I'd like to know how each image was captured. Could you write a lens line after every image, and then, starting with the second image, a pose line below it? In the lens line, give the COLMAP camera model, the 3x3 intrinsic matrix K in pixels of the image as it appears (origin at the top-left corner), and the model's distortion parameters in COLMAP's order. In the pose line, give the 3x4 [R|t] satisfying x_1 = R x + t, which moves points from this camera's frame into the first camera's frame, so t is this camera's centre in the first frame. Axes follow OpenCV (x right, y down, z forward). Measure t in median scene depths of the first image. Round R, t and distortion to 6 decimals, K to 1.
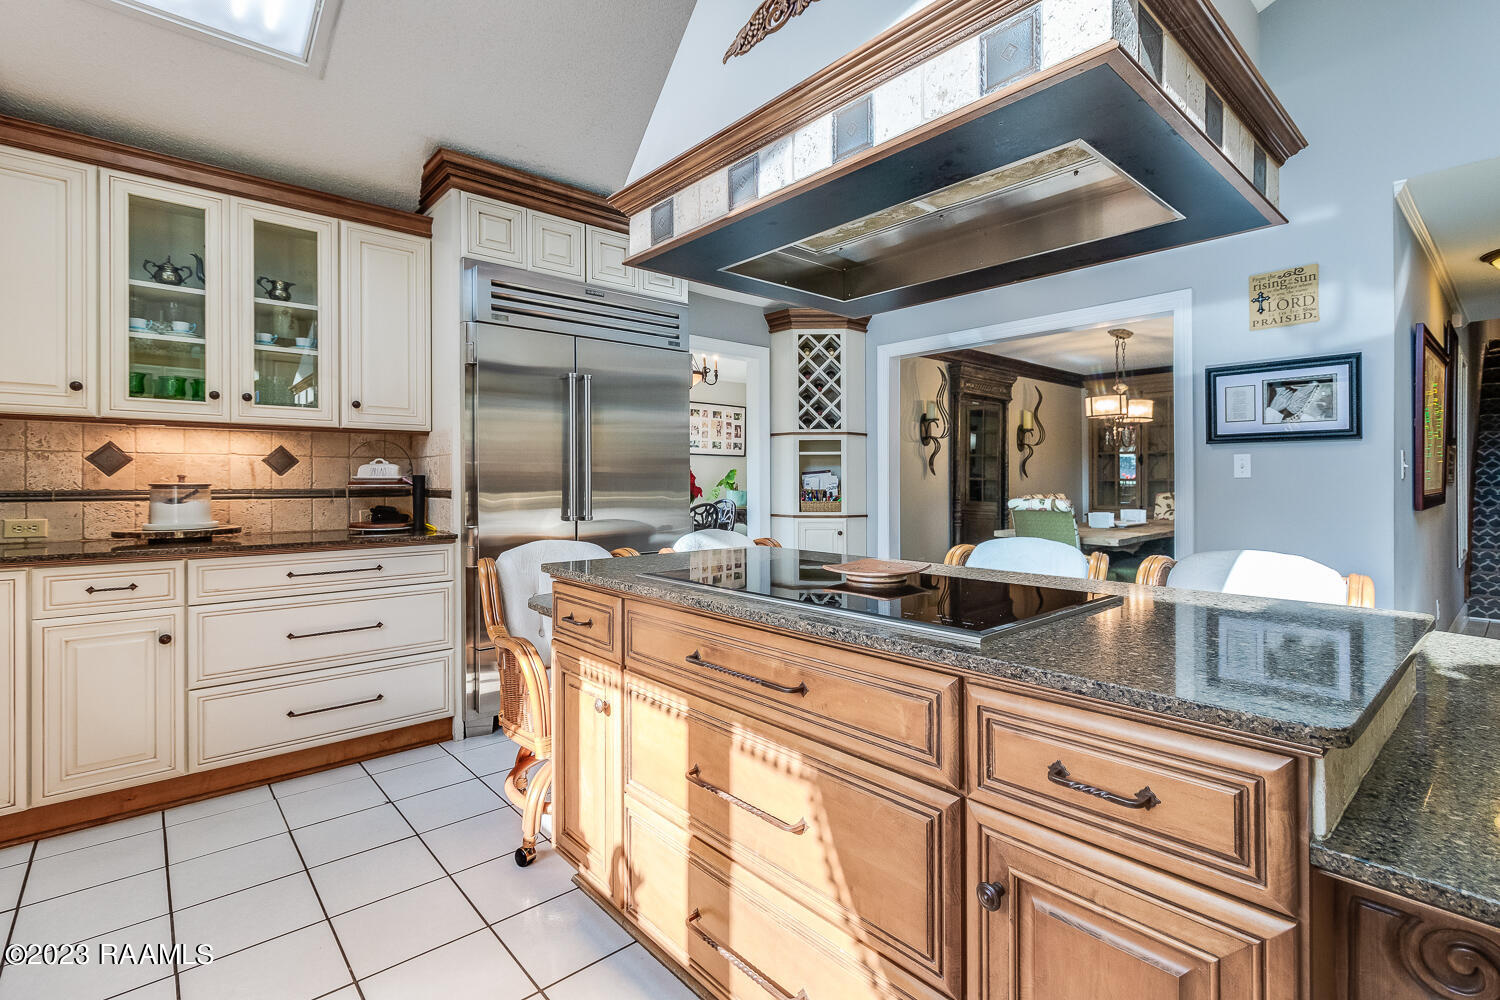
lens RADIAL K [[699.7, 0, 757.6], [0, 699.7, 480.5], [0, 0, 1]] dist [0.005206, -0.000207]
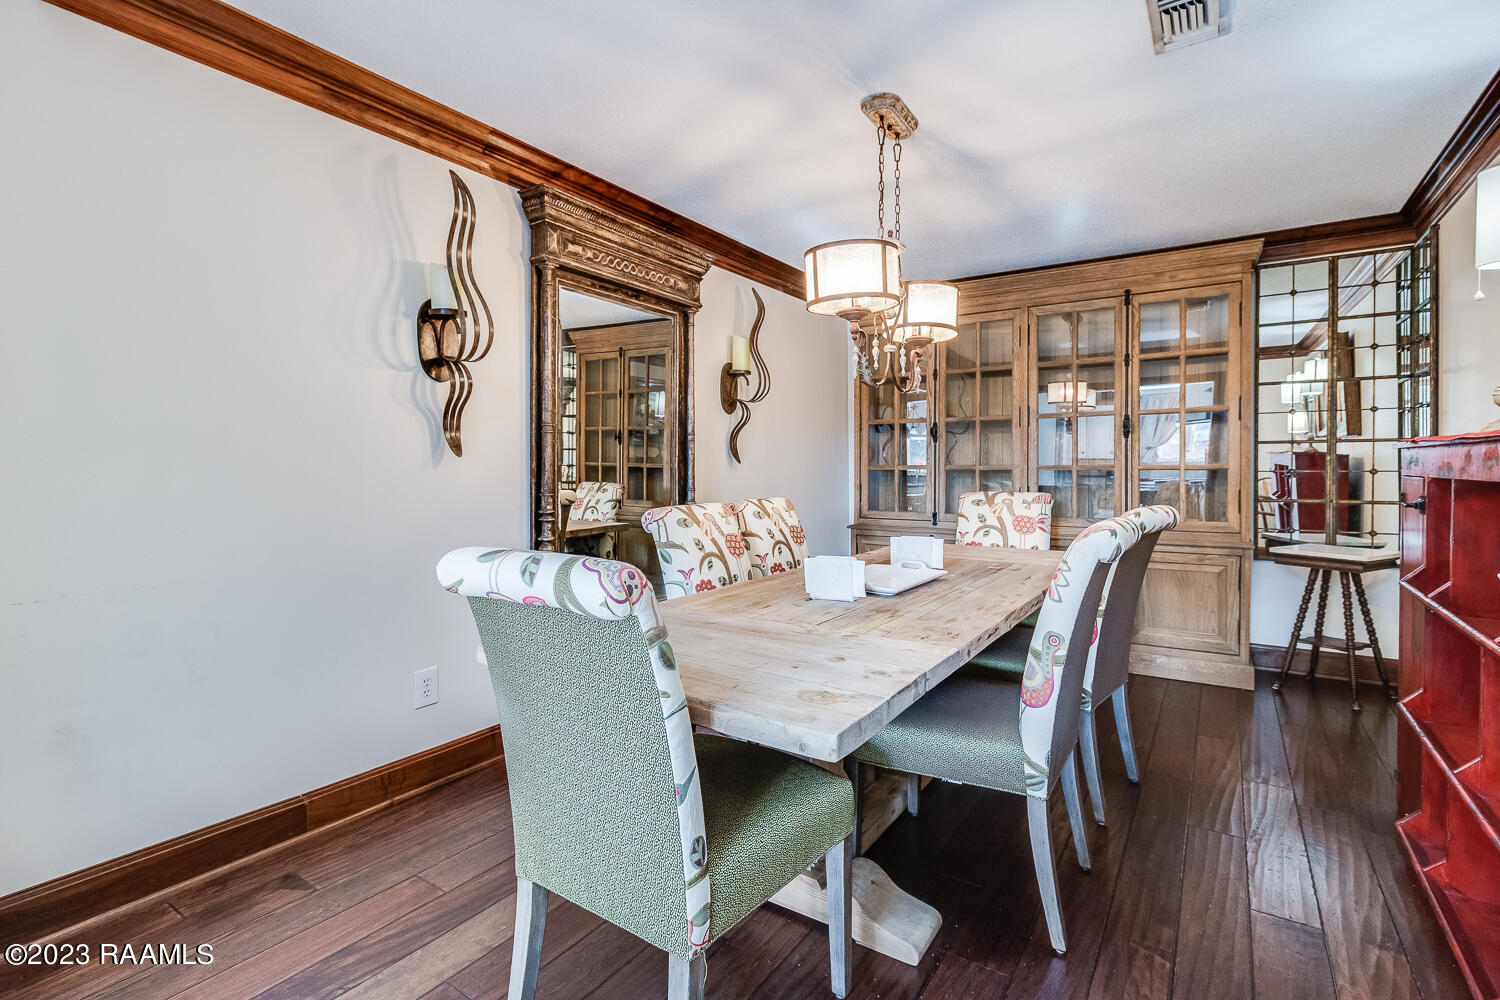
lens RADIAL K [[699.4, 0, 743.3], [0, 699.4, 477.5], [0, 0, 1]] dist [0.011473, 0.000185]
pose [[0.974071, -0.000589, 0.226243, 0.284000], [-0.003324, 0.999851, 0.016914, -0.002713], [-0.226219, -0.017227, 0.973924, 0.512564]]
